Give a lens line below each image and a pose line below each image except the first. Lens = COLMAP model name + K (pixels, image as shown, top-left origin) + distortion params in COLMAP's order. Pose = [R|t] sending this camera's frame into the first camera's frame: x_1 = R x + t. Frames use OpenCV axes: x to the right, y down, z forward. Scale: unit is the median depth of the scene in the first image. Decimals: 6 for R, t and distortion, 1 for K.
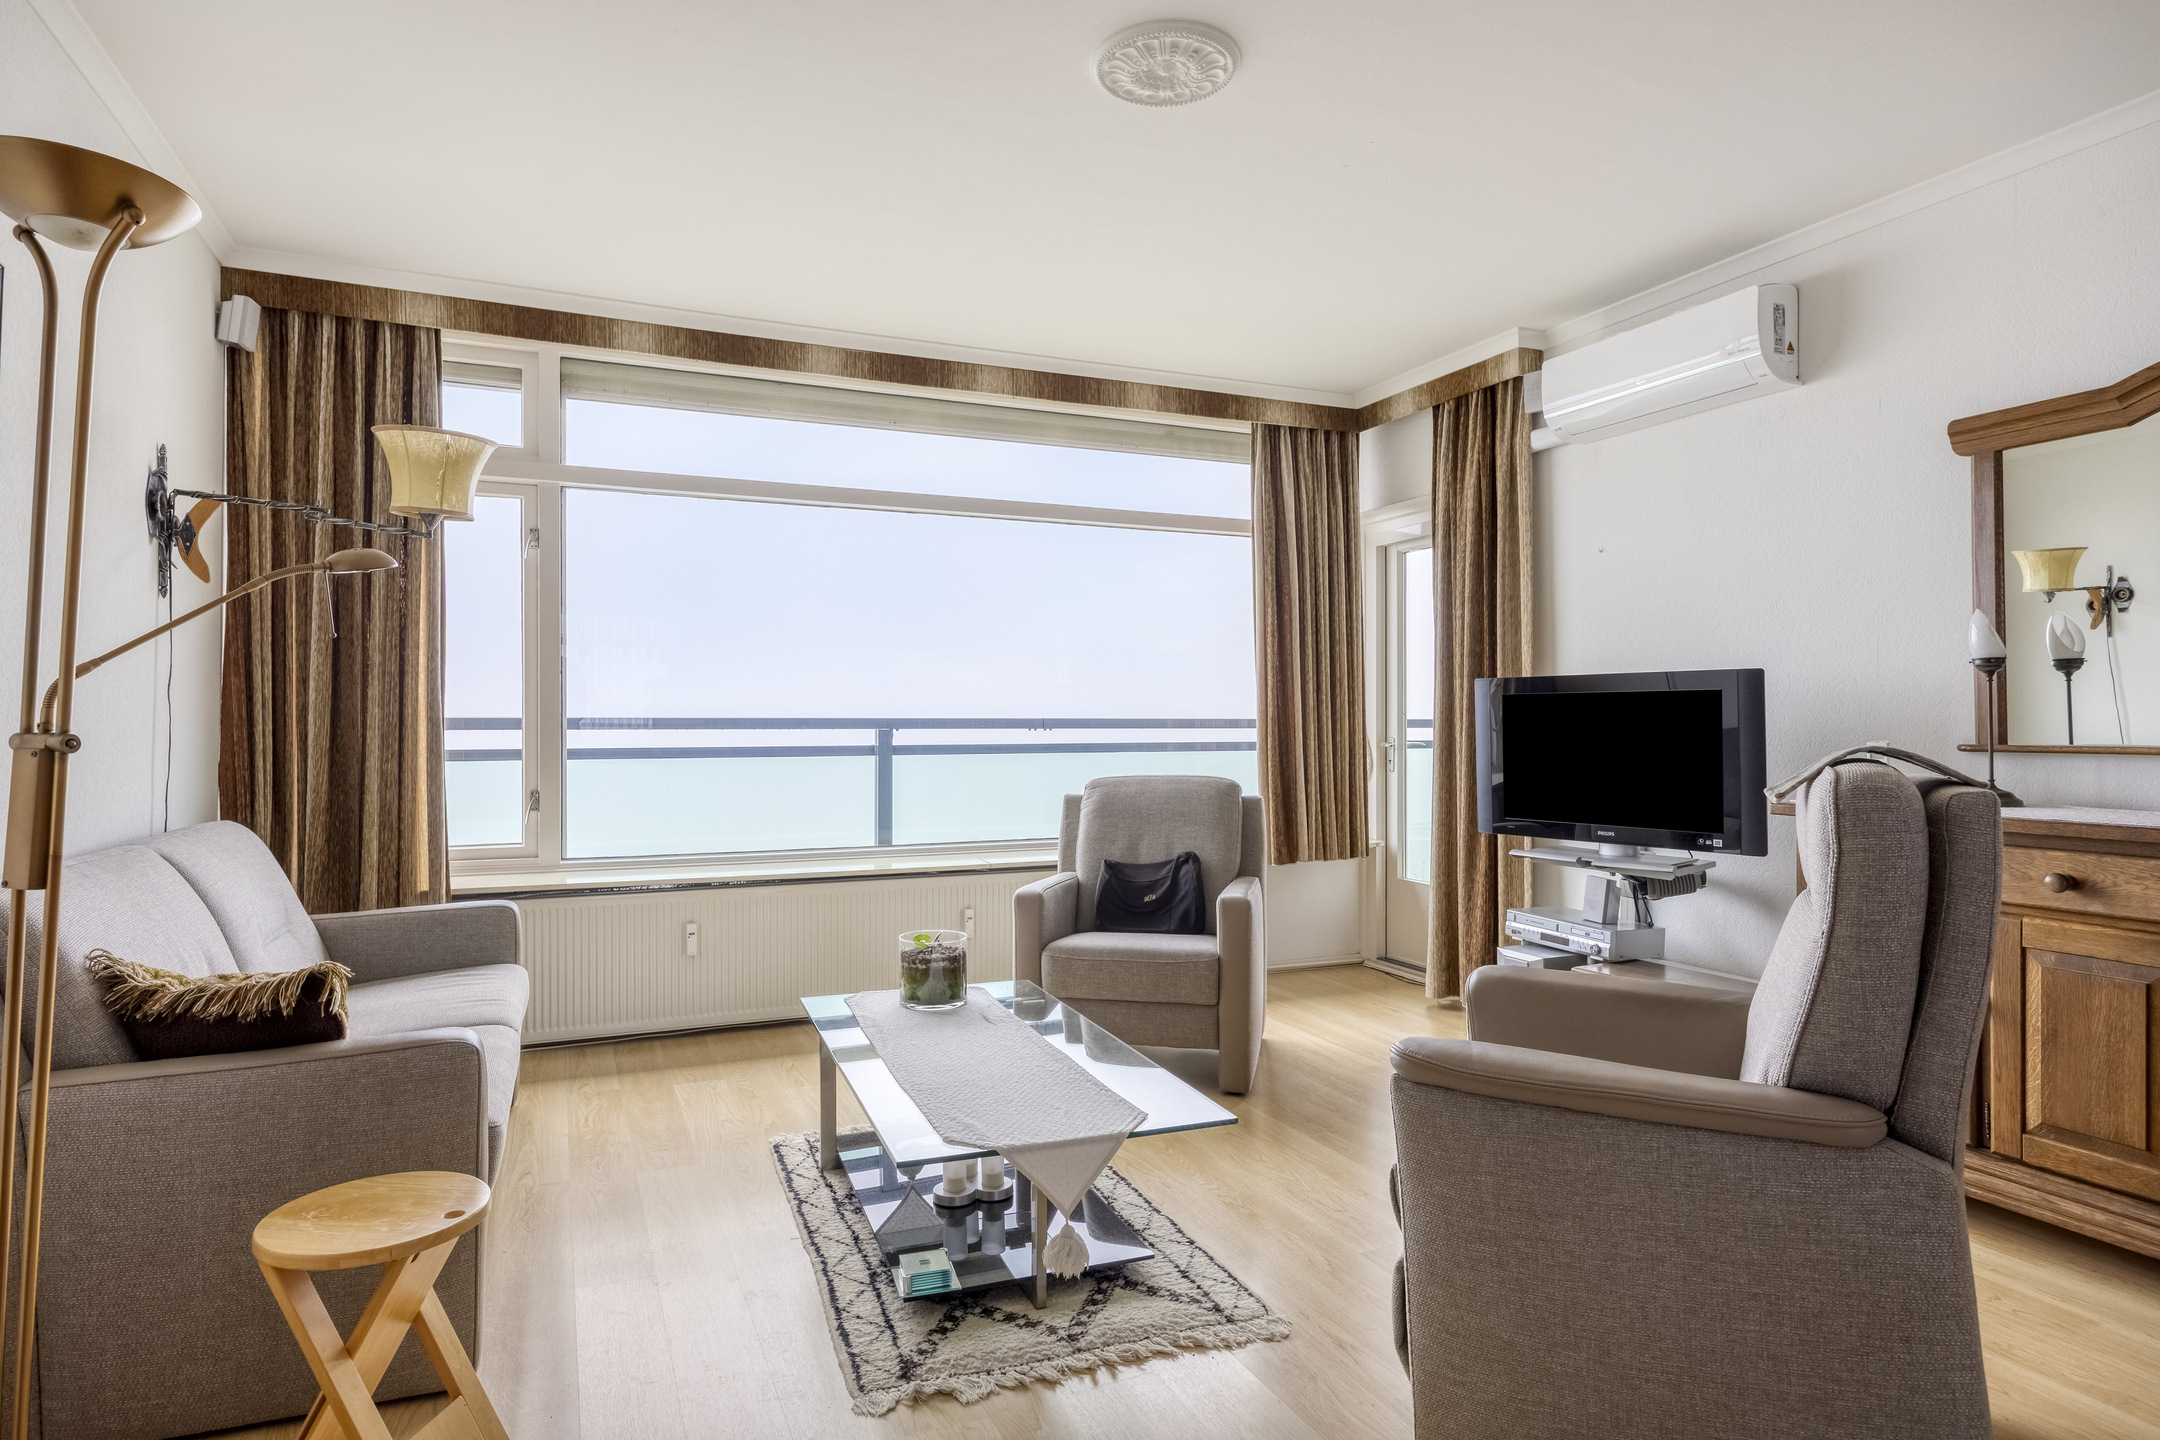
lens RADIAL K [[1209.5, 0, 1080.0], [0, 1209.5, 720.0], [0, 0, 1]] dist [-0.002068, -0.000679]
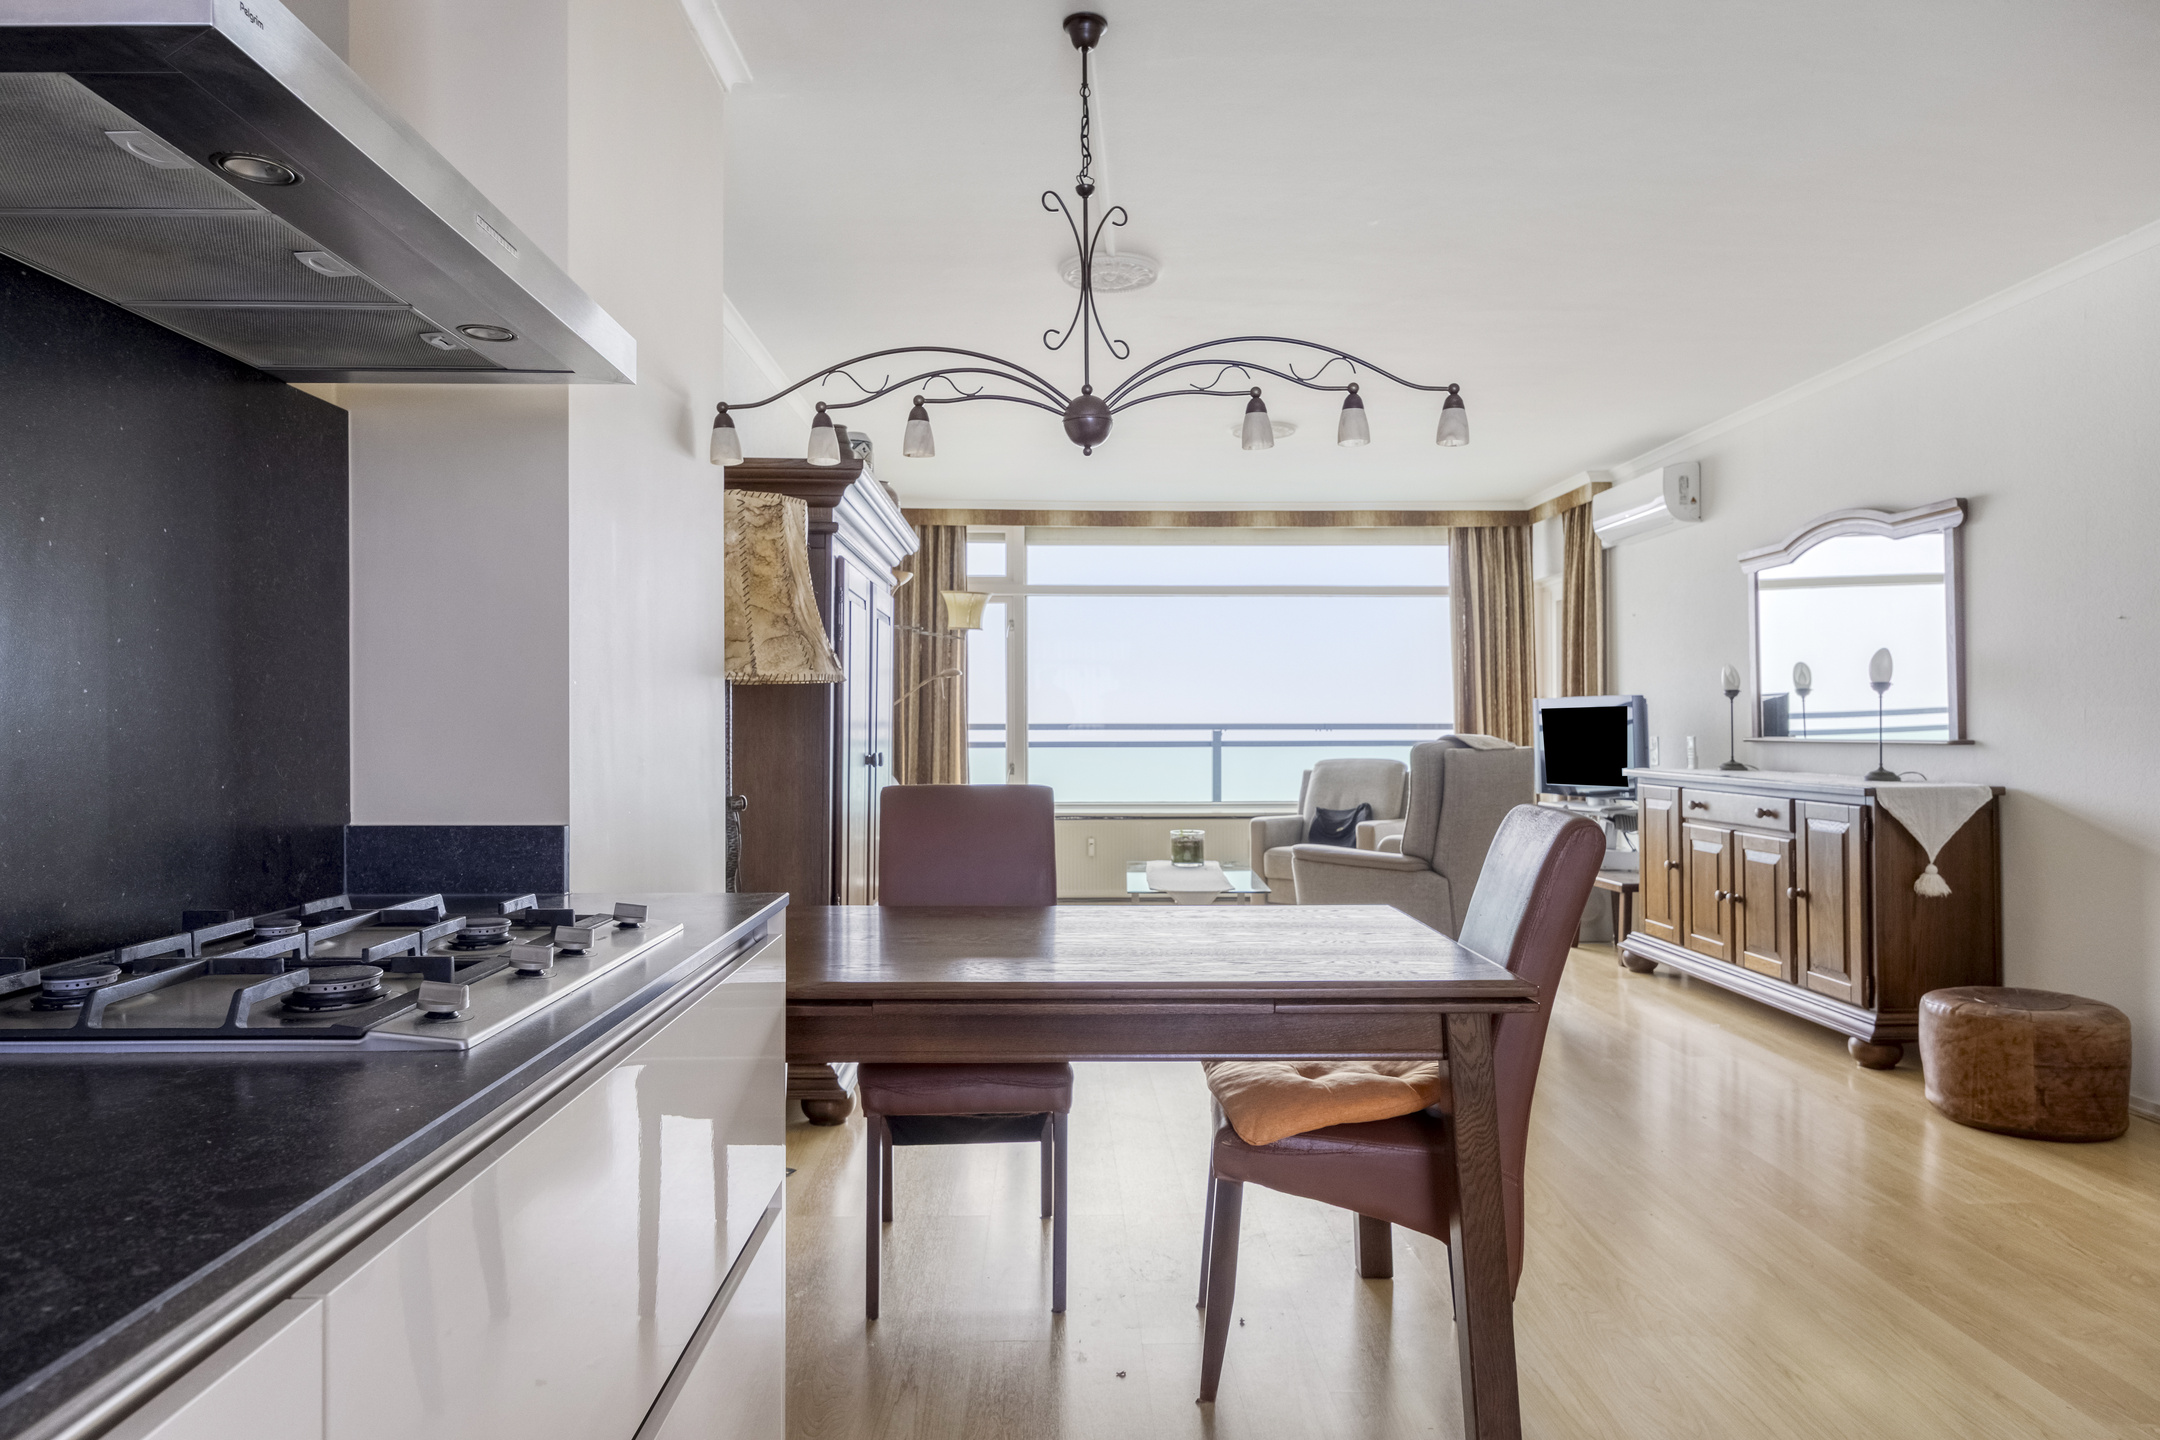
lens RADIAL K [[1332.3, 0, 1080.0], [0, 1332.3, 720.0], [0, 0, 1]] dist [0.002711, -0.001473]
pose [[0.925734, -0.002002, -0.378169, 0.400571], [0.000758, 0.999994, -0.003439, -0.000176], [0.378174, 0.002897, 0.925730, -0.814099]]
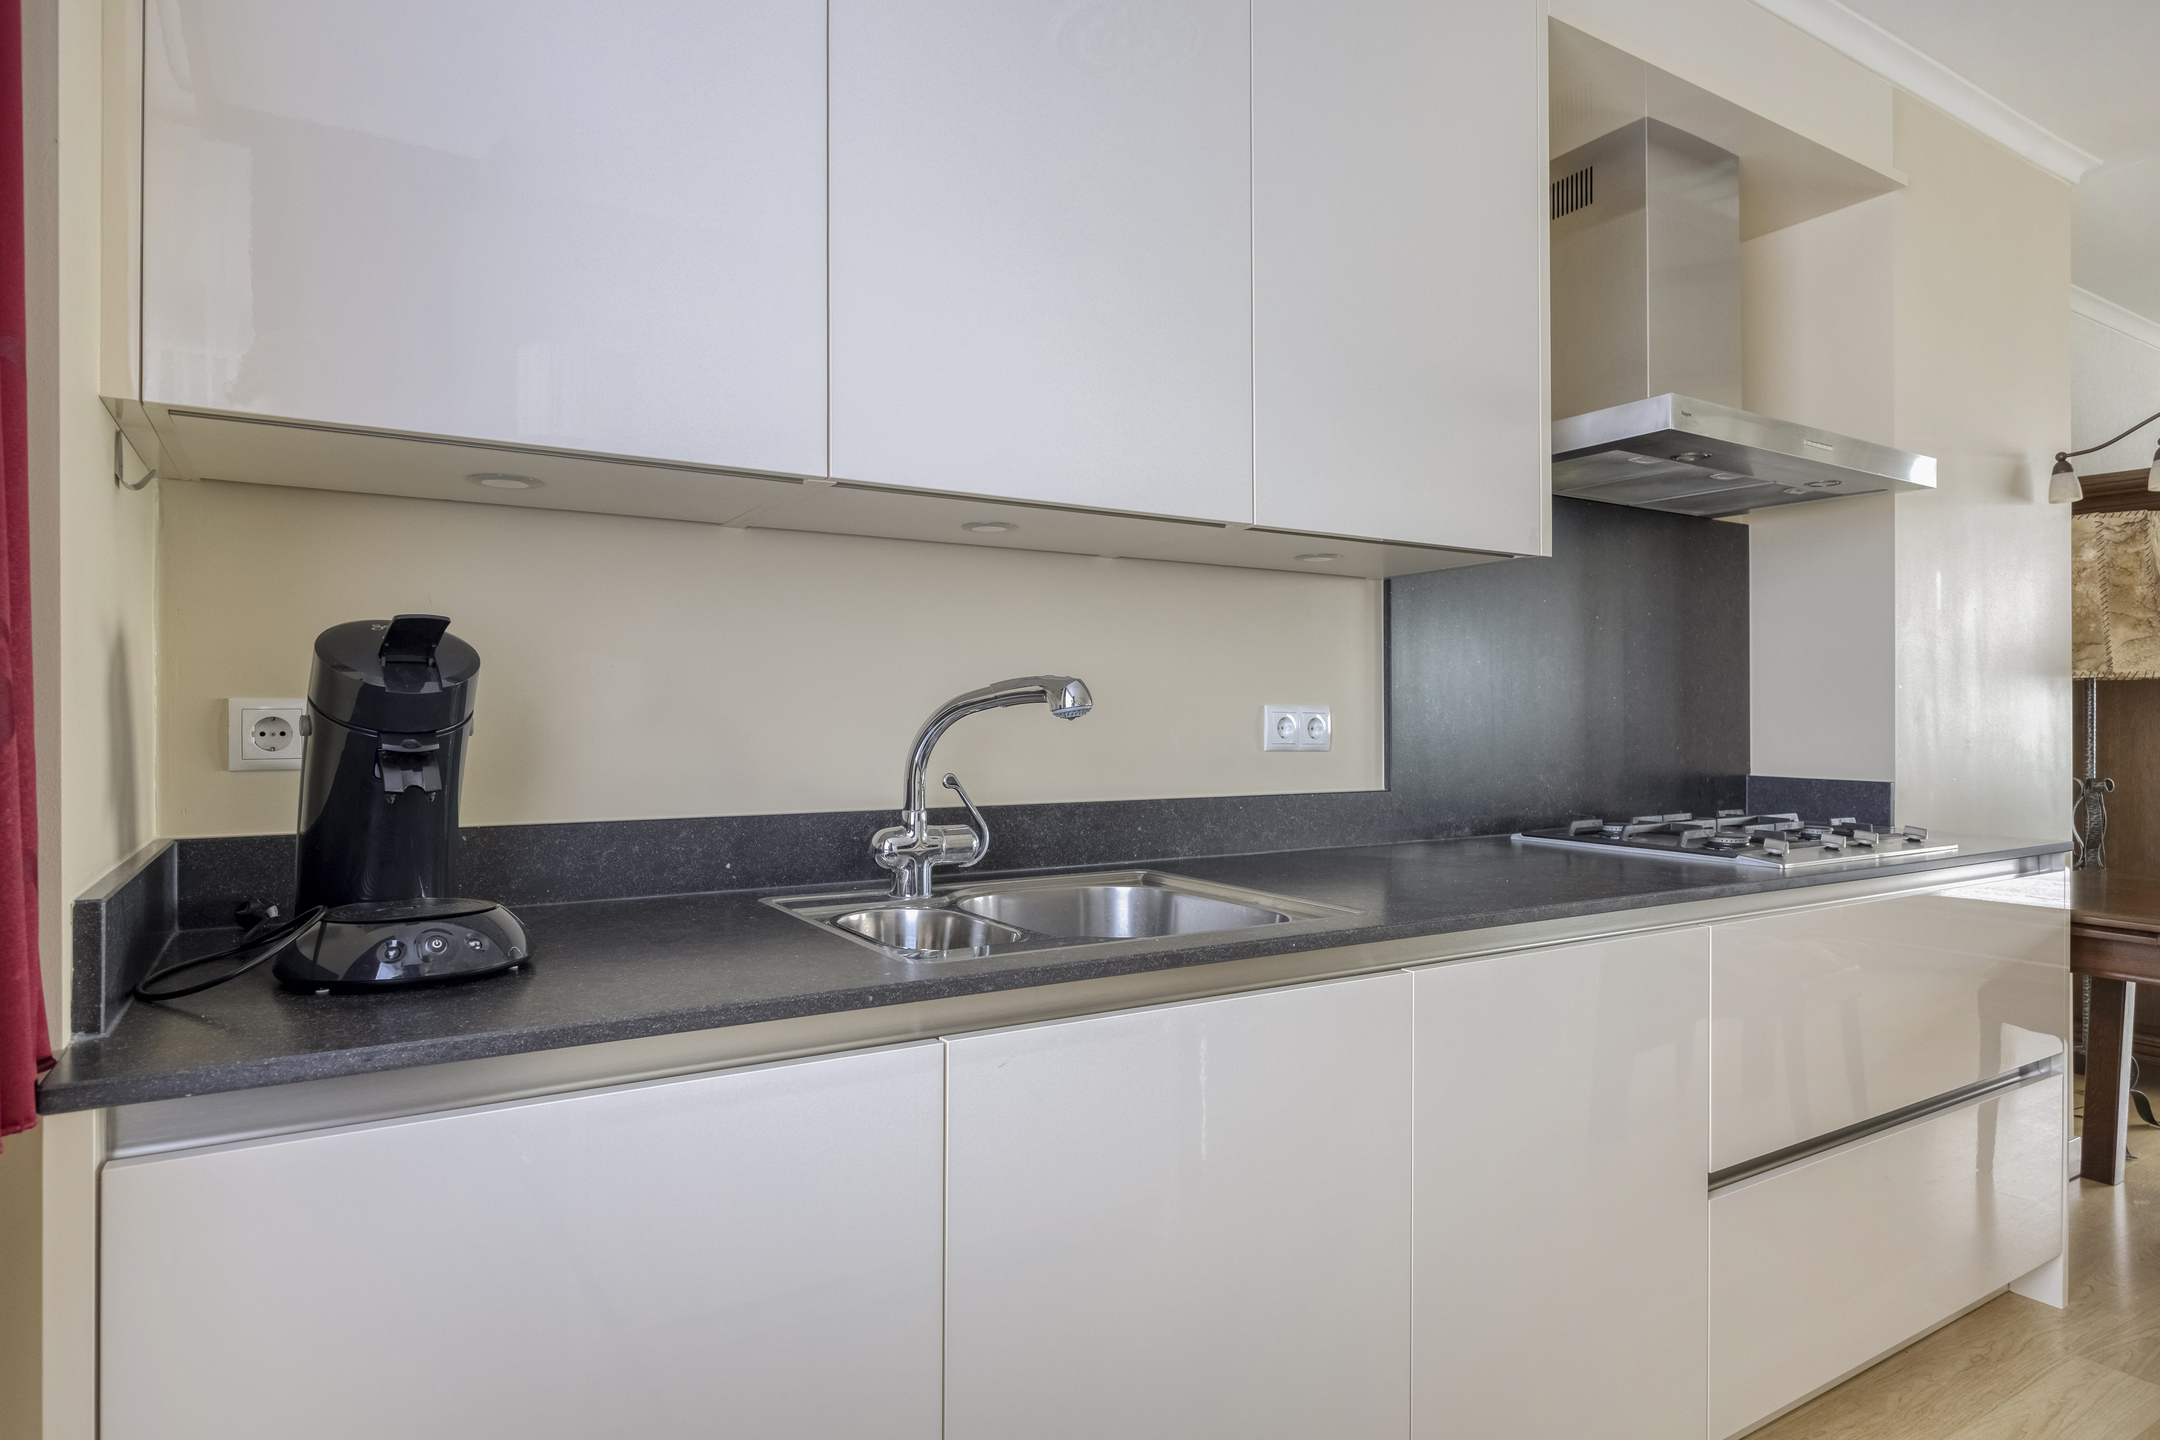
lens RADIAL K [[1209.5, 0, 1080.0], [0, 1209.5, 720.0], [0, 0, 1]] dist [-0.002068, -0.000679]
pose [[0.147118, 0.005001, -0.989106, 0.992296], [-0.002471, 0.999986, 0.004688, 0.001587], [0.989116, 0.001754, 0.147128, -1.217643]]
